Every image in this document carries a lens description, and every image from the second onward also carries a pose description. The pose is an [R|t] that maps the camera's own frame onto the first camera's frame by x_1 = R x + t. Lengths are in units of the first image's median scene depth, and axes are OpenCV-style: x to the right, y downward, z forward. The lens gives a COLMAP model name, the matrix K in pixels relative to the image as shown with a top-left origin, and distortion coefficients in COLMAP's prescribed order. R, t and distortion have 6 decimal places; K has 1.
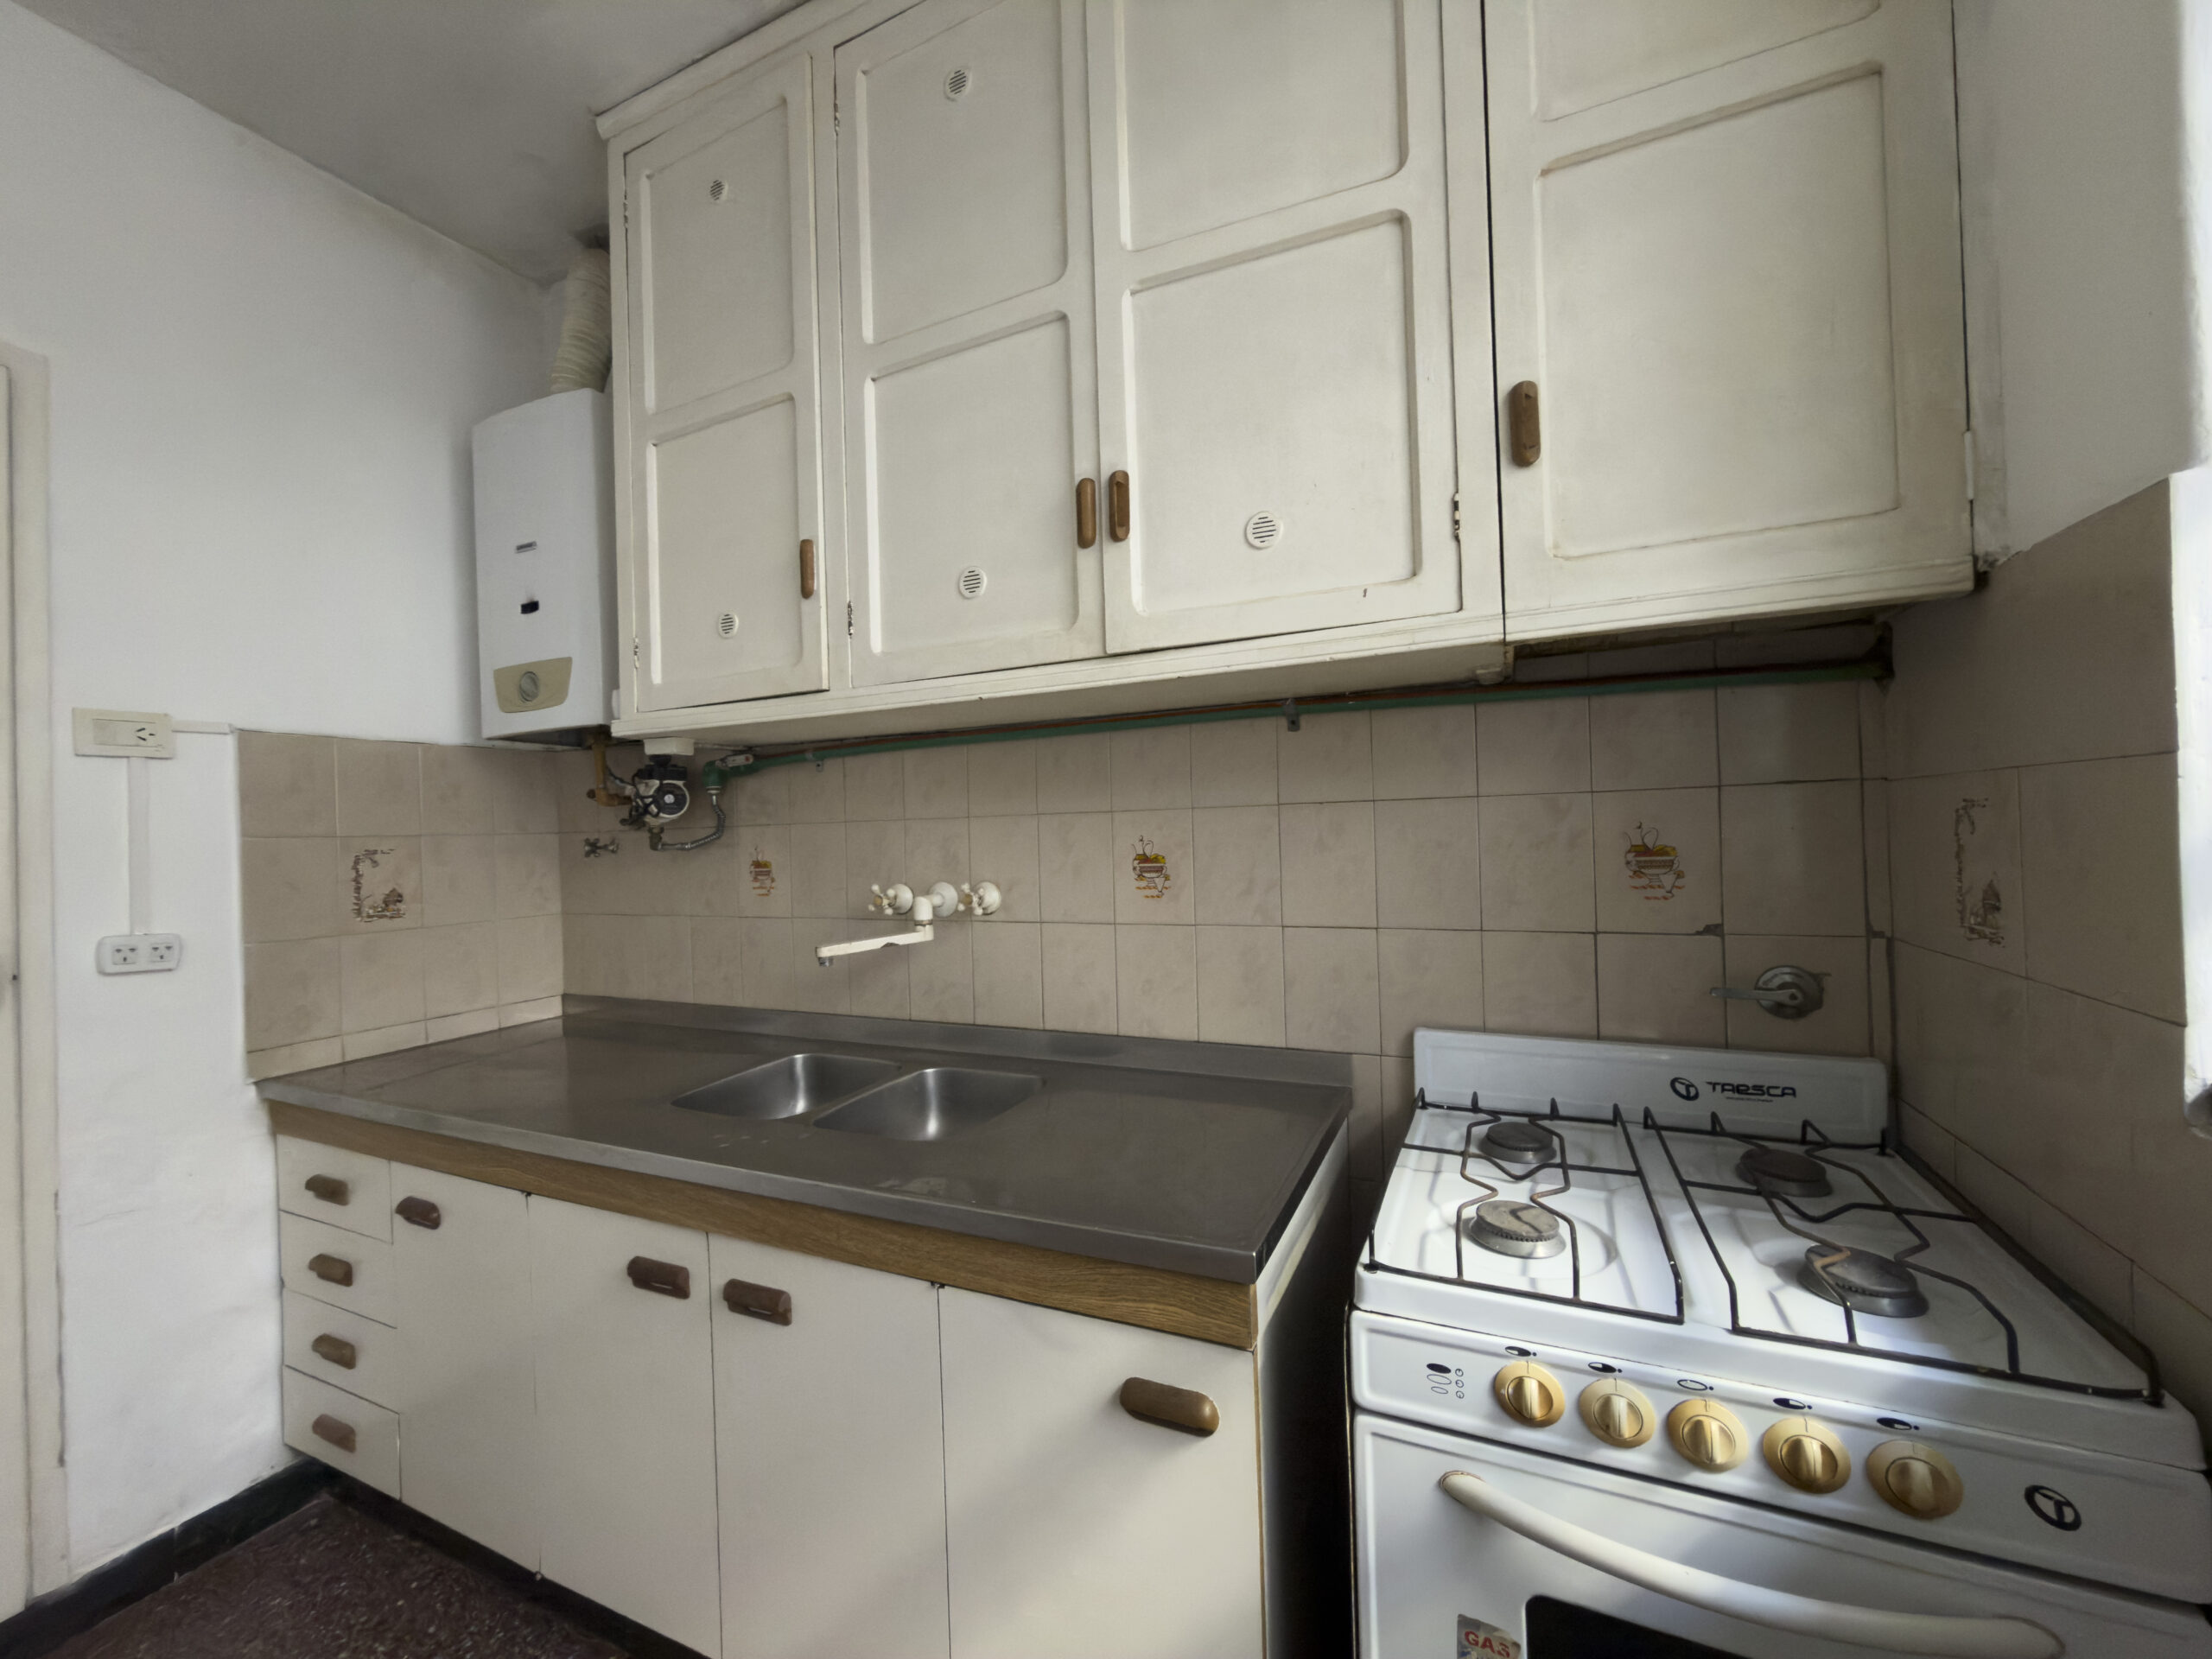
lens RADIAL K [[877.7, 0, 1085.7], [0, 877.7, 881.3], [0, 0, 1]] dist [-0.000419, 0.000208]
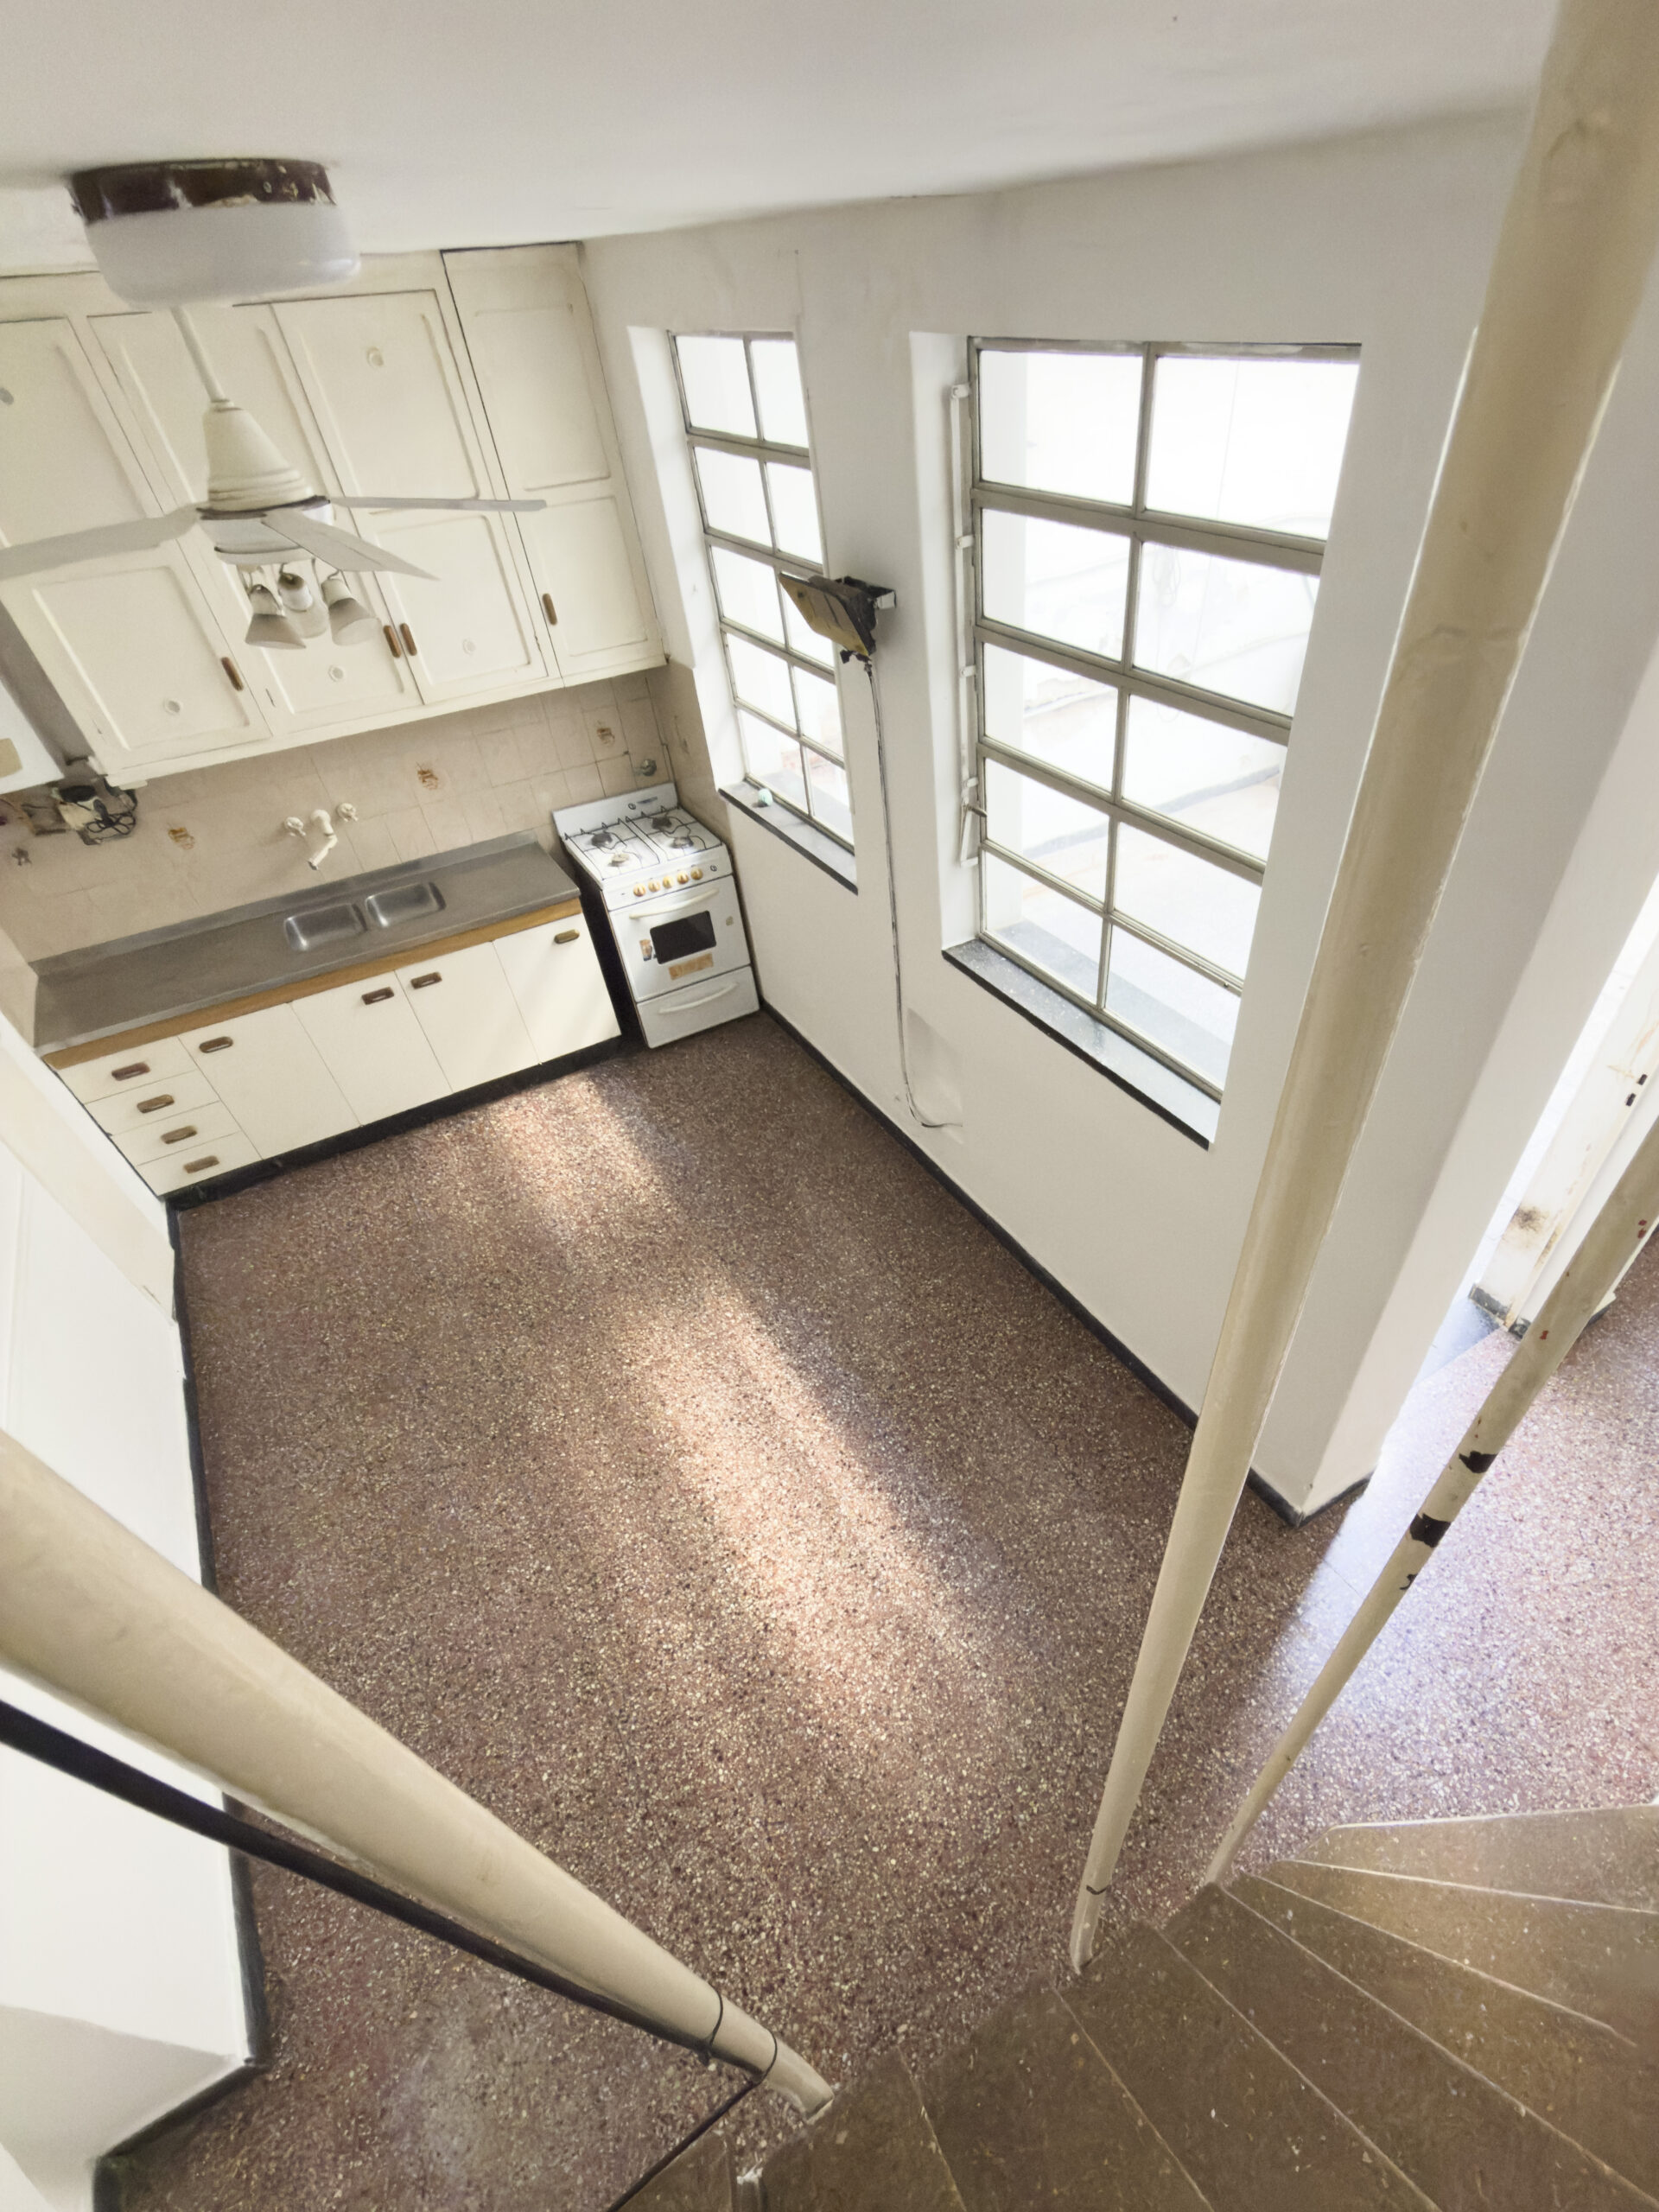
lens RADIAL K [[877.7, 0, 829.0], [0, 877.7, 1111.9], [0, 0, 1]] dist [-0.000419, 0.000208]
pose [[0.580276, -0.532406, 0.616299, -1.619335], [0.102719, 0.798535, 0.593120, -0.767287], [-0.807916, -0.280868, 0.518059, -1.721210]]
